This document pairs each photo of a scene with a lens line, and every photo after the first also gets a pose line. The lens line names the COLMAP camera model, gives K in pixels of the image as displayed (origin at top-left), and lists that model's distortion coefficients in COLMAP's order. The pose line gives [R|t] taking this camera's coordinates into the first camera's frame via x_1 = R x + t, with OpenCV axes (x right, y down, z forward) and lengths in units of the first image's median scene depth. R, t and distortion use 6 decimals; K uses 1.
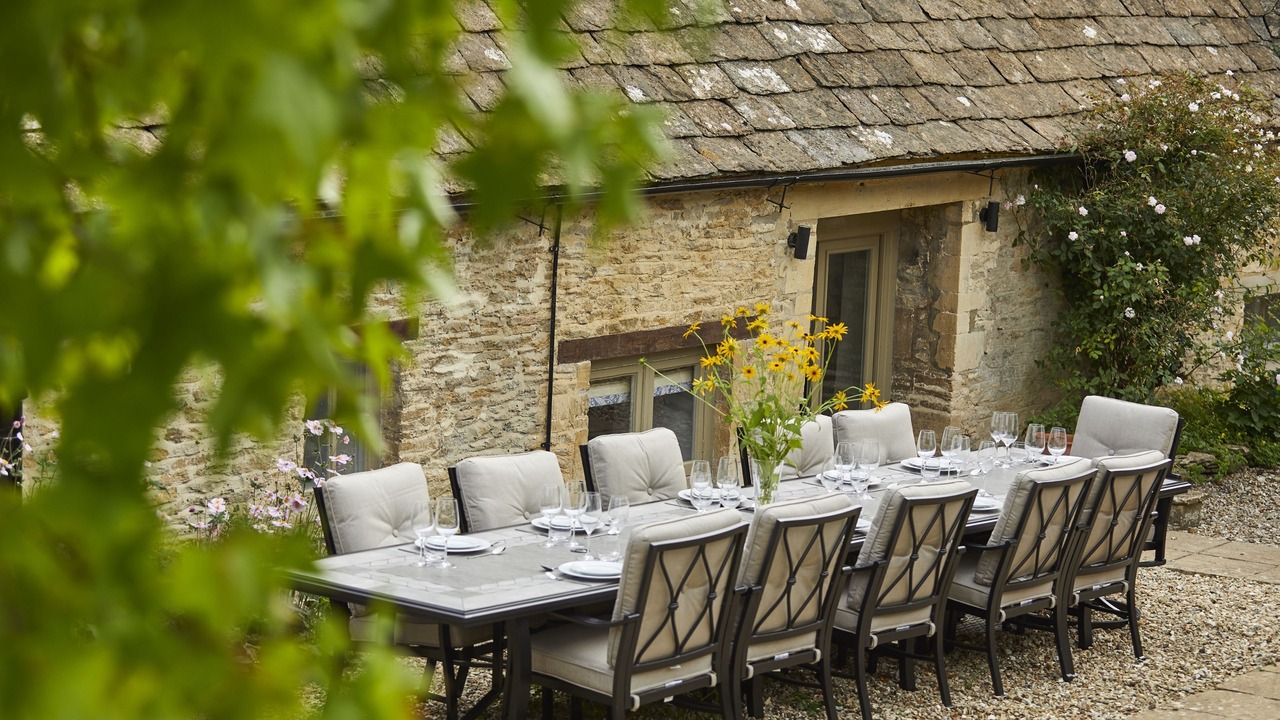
lens RADIAL K [[3025.1, 0, 642.2], [0, 3025.1, 359.1], [0, 0, 1]] dist [-0.135619, 0.000000]
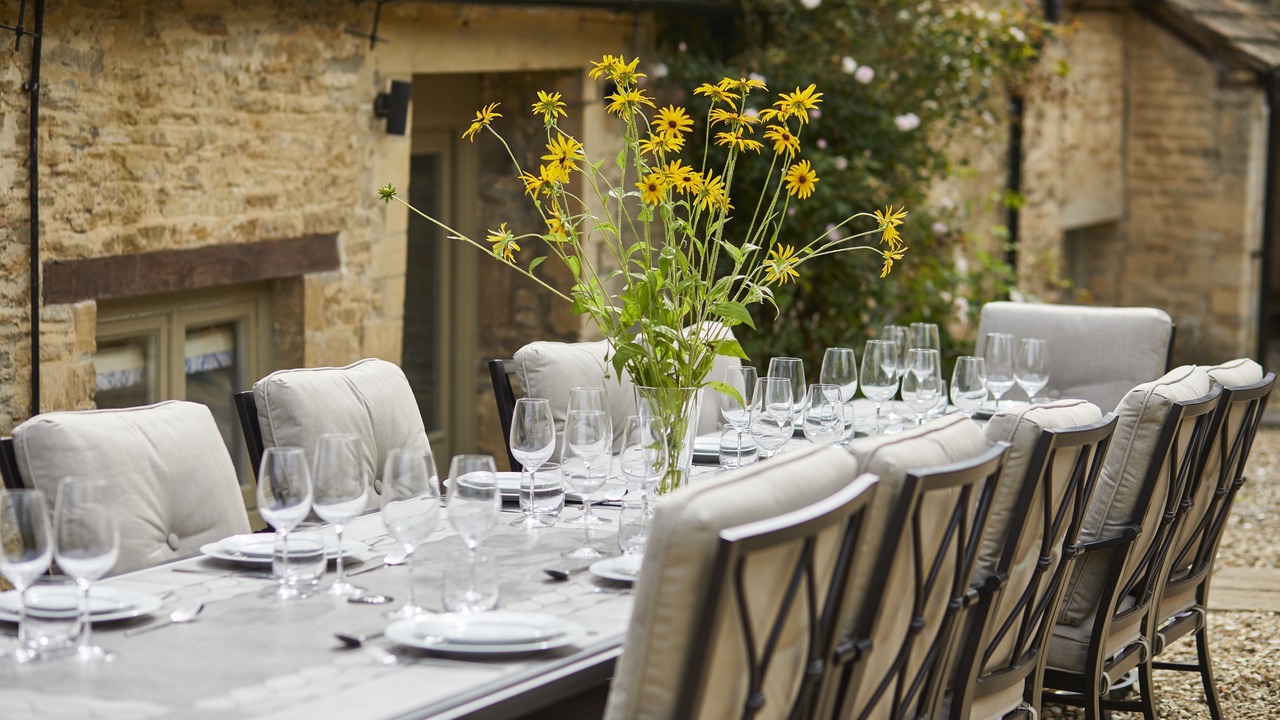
lens RADIAL K [[3025.1, 0, 628.8], [0, 3025.1, 357.9], [0, 0, 1]] dist [-0.135619, 0.000000]
pose [[0.959393, -0.058175, 0.276010, -0.074121], [0.069844, 0.997024, -0.032628, 0.034767], [-0.273290, 0.050581, 0.960601, 0.443922]]
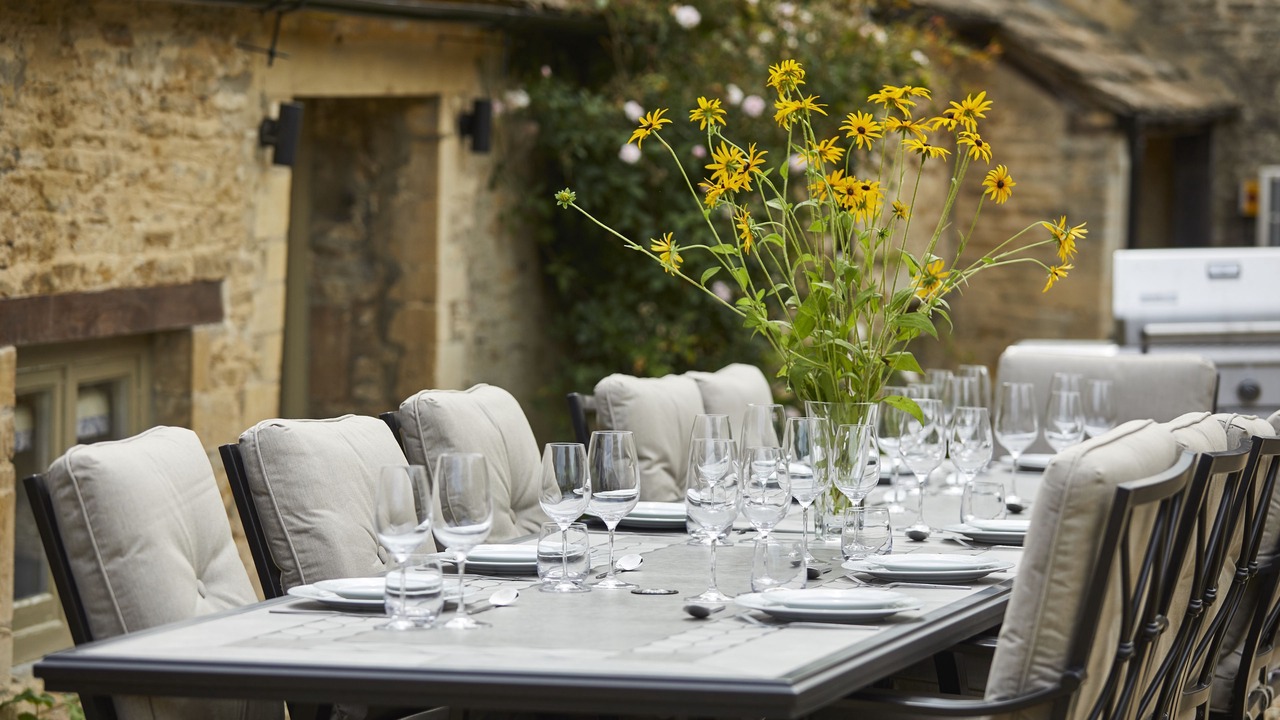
lens RADIAL K [[4166.4, 0, 645.0], [0, 4166.4, 362.1], [0, 0, 1]] dist [-0.062856, 0.000000]
pose [[0.912289, -0.048678, 0.406643, -0.189710], [0.080488, 0.994858, -0.061480, 0.050303], [-0.401559, 0.088818, 0.911516, 0.357327]]
